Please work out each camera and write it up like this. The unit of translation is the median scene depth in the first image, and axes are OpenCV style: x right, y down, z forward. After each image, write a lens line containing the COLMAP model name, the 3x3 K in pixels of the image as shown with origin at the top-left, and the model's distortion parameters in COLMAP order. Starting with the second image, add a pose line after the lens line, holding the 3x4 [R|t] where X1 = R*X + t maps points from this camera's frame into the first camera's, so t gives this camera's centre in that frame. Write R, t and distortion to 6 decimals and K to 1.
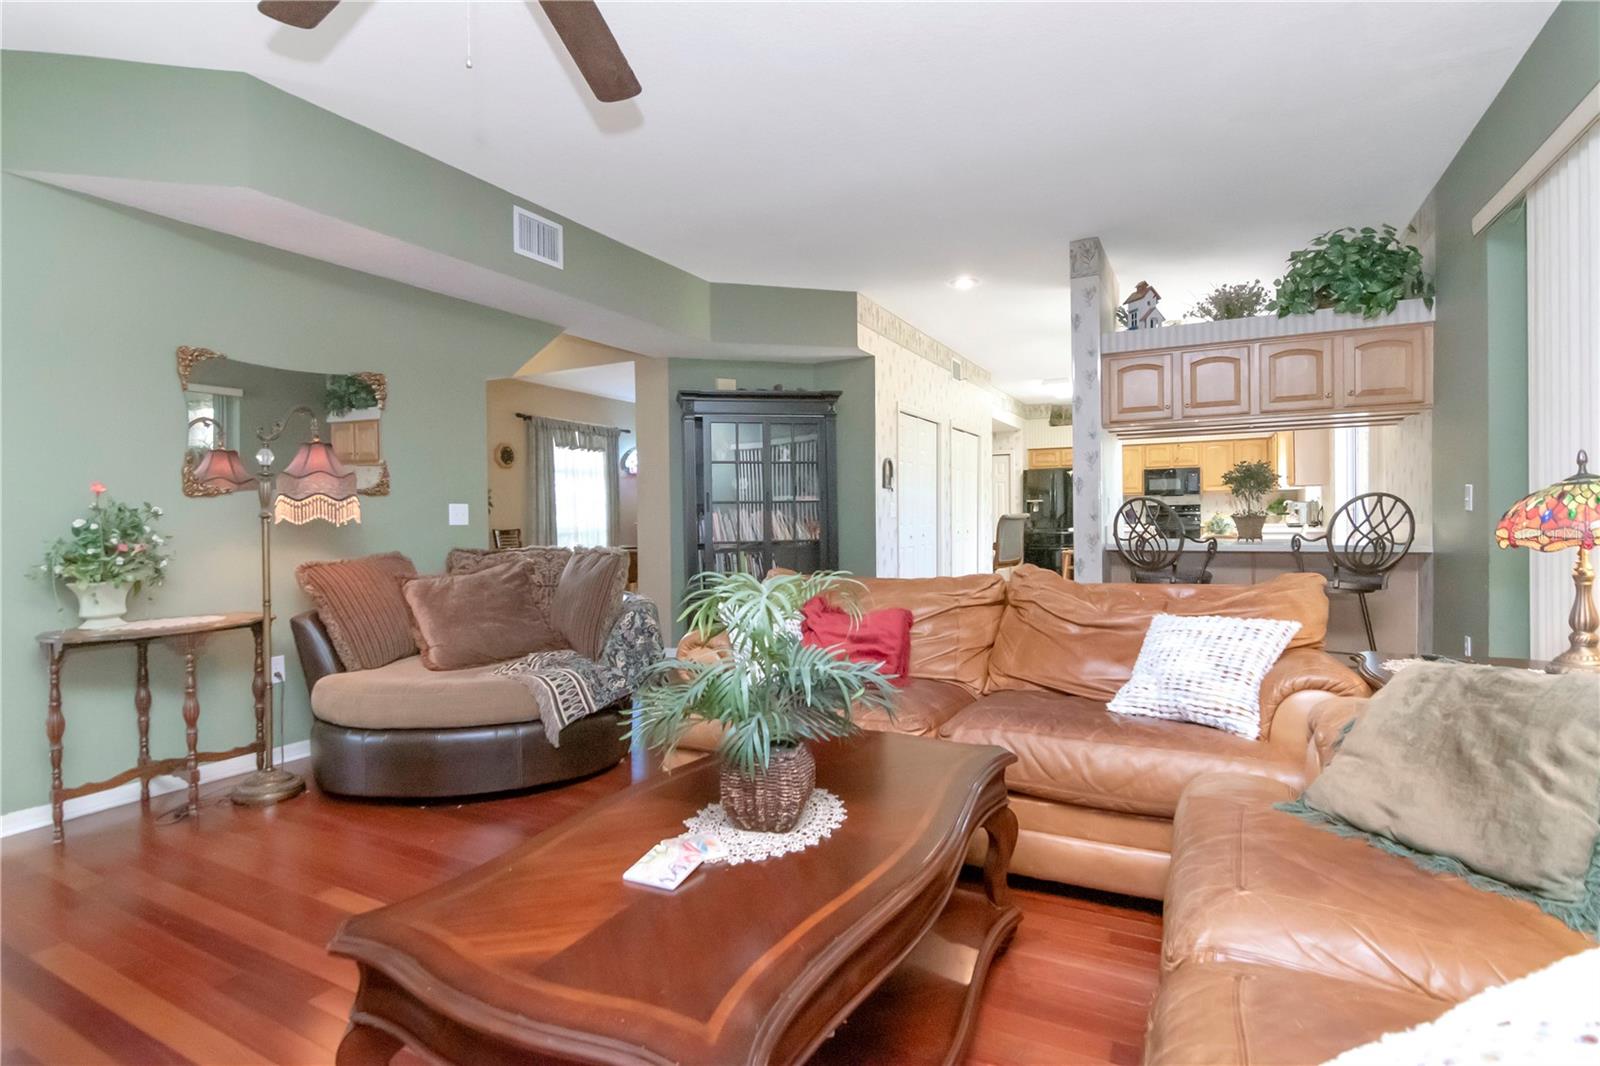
lens RADIAL K [[787.6, 0, 803.5], [0, 787.6, 523.2], [0, 0, 1]] dist [-0.002629, -0.001416]
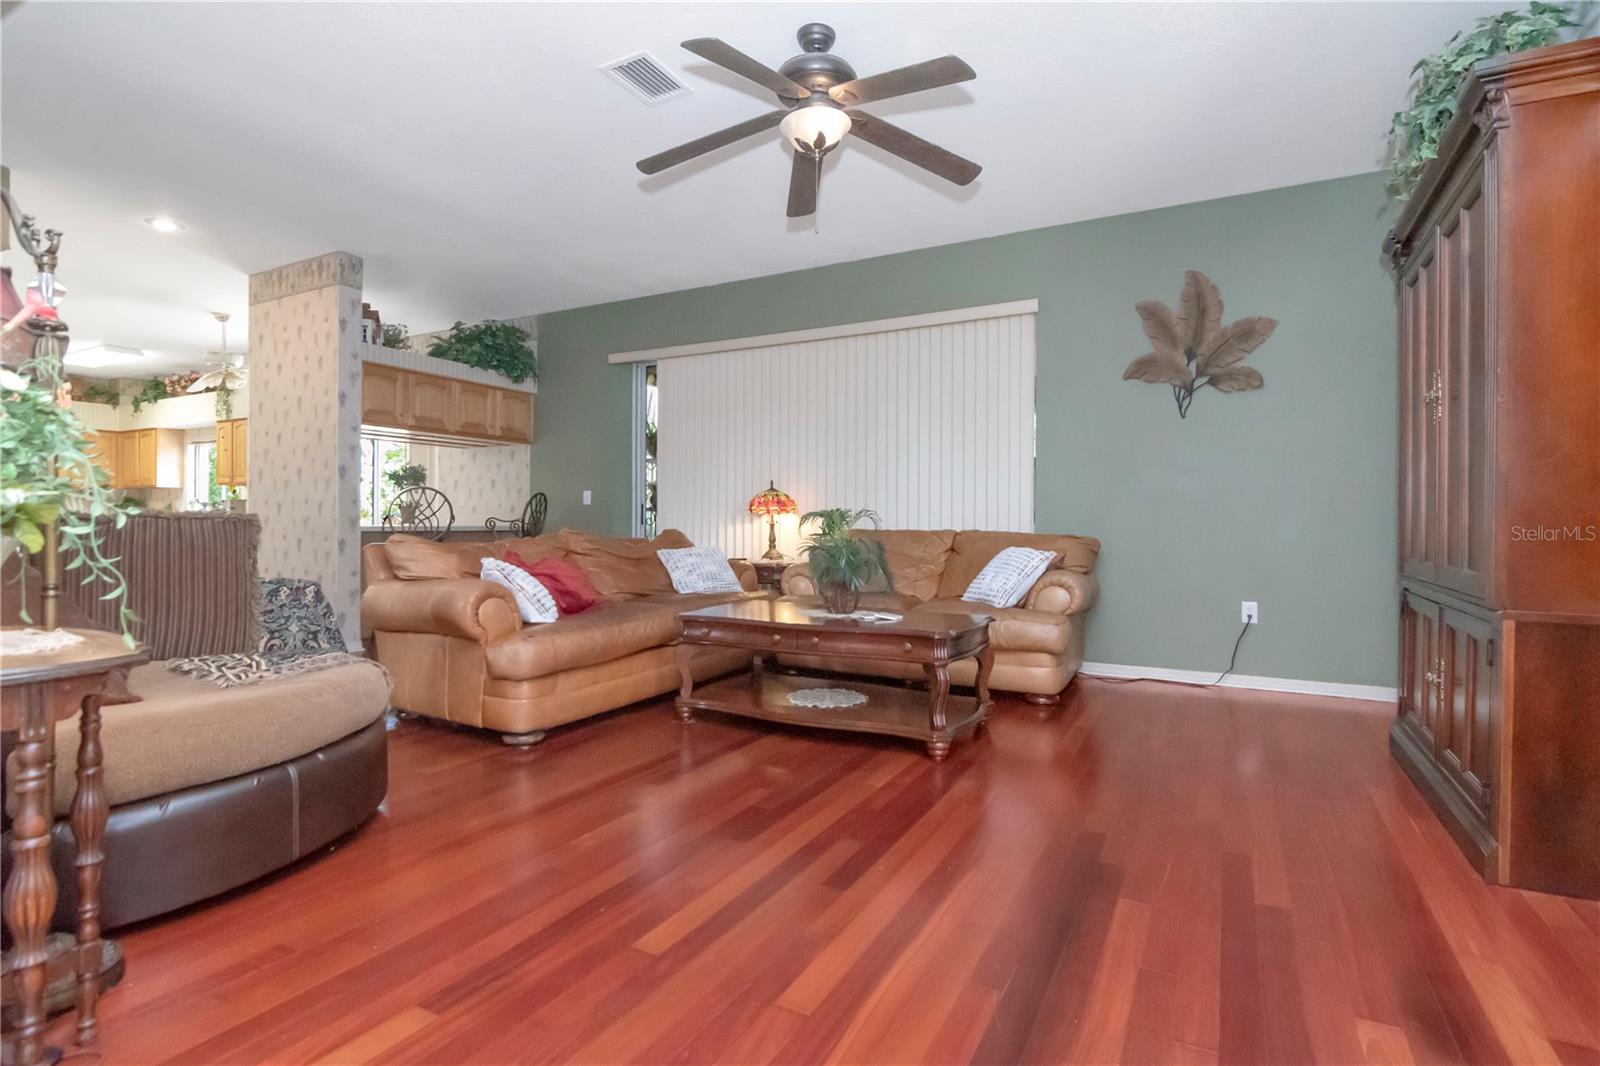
lens RADIAL K [[787.6, 0, 803.5], [0, 787.6, 523.2], [0, 0, 1]] dist [-0.002629, -0.001416]
pose [[-0.008258, 0.011652, 0.999898, -0.353921], [0.007468, 0.999905, -0.011591, 0.019450], [-0.999938, 0.007372, -0.008344, 0.168063]]
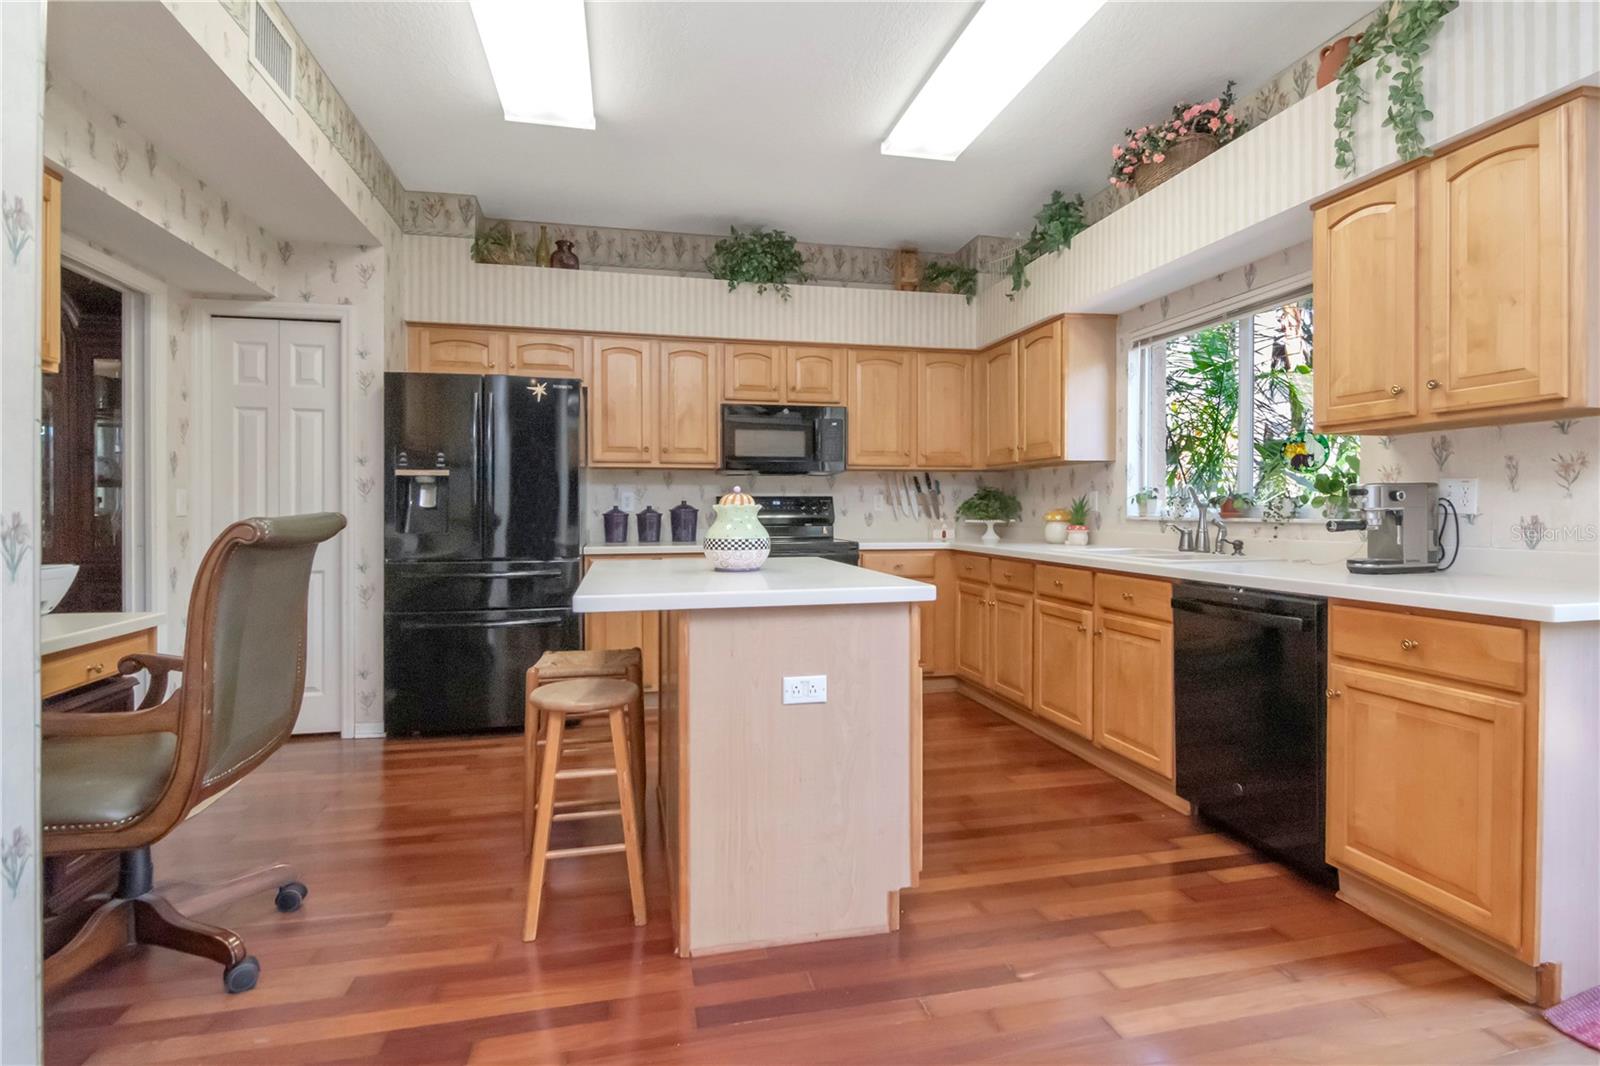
lens RADIAL K [[787.6, 0, 803.5], [0, 787.6, 523.2], [0, 0, 1]] dist [-0.002629, -0.001416]
pose [[0.740518, -0.001219, 0.672036, 0.203881], [0.001349, 0.999999, 0.000327, -0.008775], [-0.672035, 0.000664, 0.740519, 0.699680]]
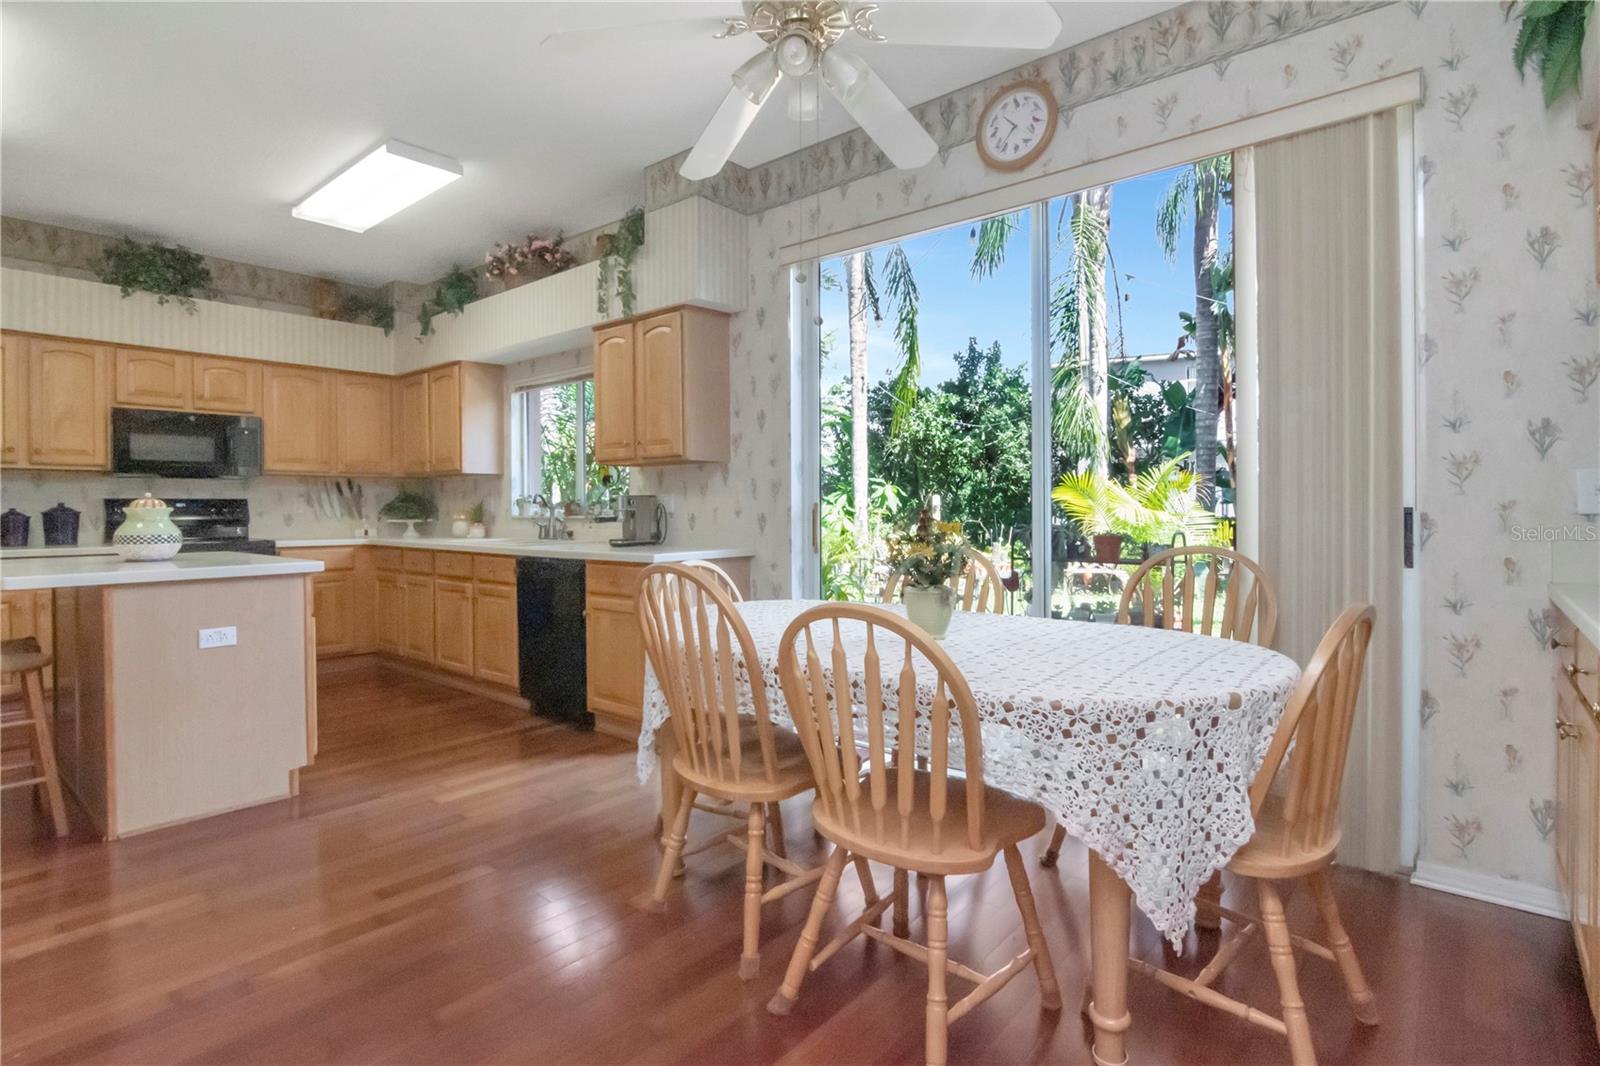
lens RADIAL K [[796.5, 0, 807.8], [0, 796.5, 516.6], [0, 0, 1]] dist [-0.004011, -0.002574]
pose [[0.187197, 0.002011, 0.982320, 0.108128], [0.014012, 0.999891, -0.004717, -0.006150], [-0.982223, 0.014648, 0.187148, 0.596967]]
